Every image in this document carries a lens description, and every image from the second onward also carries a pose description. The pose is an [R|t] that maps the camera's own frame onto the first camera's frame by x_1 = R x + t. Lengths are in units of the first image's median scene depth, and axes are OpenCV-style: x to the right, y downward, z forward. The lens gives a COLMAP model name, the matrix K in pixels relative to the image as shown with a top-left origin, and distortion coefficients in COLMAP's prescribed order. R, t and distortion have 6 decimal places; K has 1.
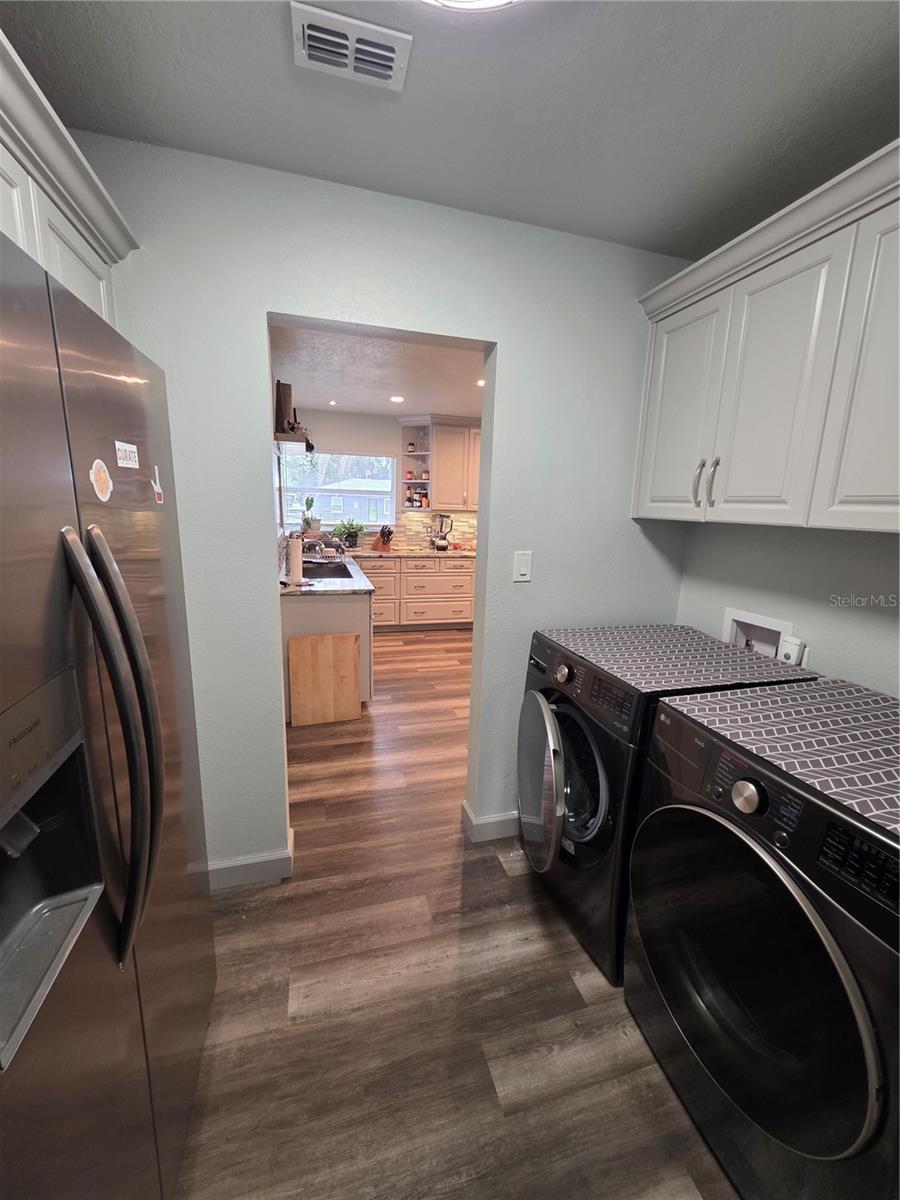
lens RADIAL K [[481.7, 0, 448.6], [0, 481.7, 598.2], [0, 0, 1]] dist [-0.000482, -0.000003]
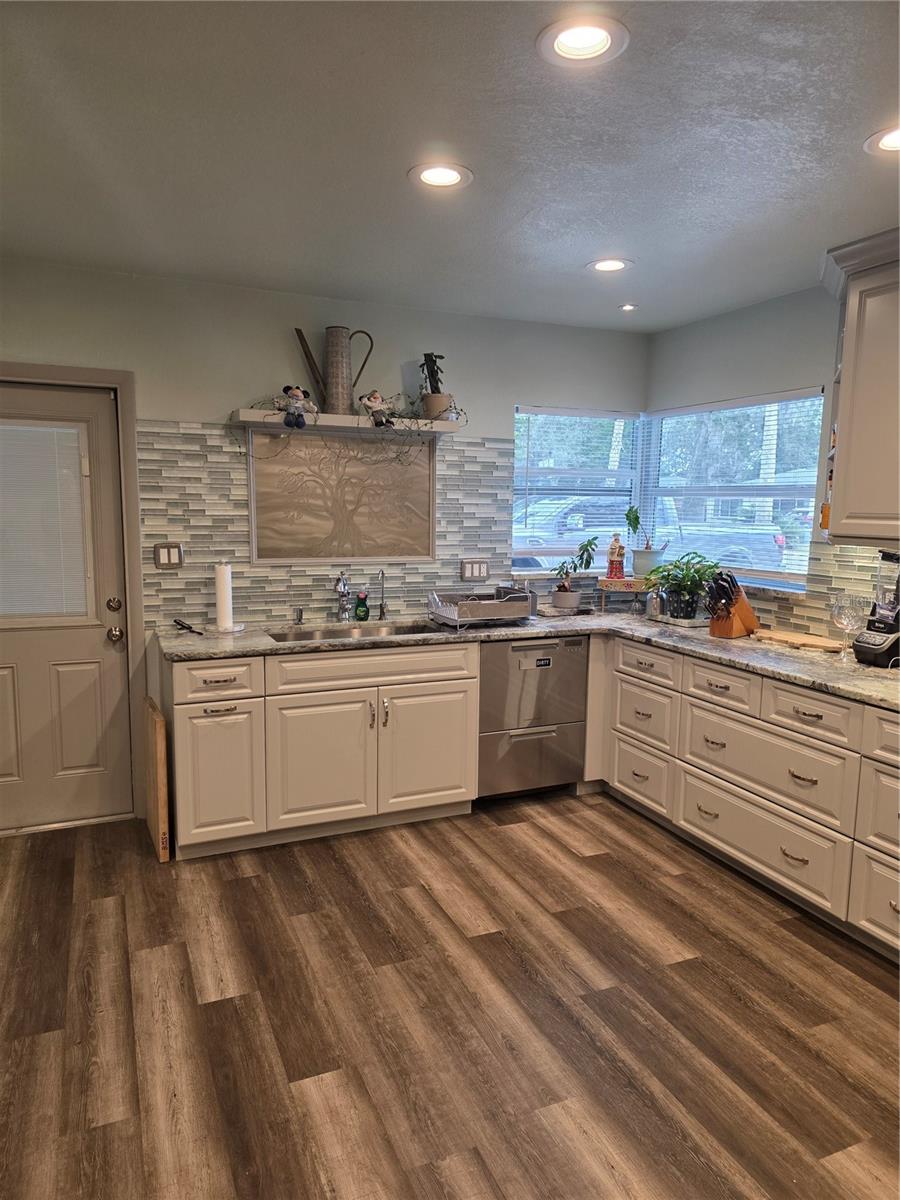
lens RADIAL K [[813.7, 0, 450.3], [0, 813.7, 604.6], [0, 0, 1]] dist [0.010674, 0.001407]
pose [[0.138710, 0.101577, -0.985110, 0.570087], [-0.204806, 0.976164, 0.071817, -0.143749], [0.968924, 0.191795, 0.156208, 0.775808]]
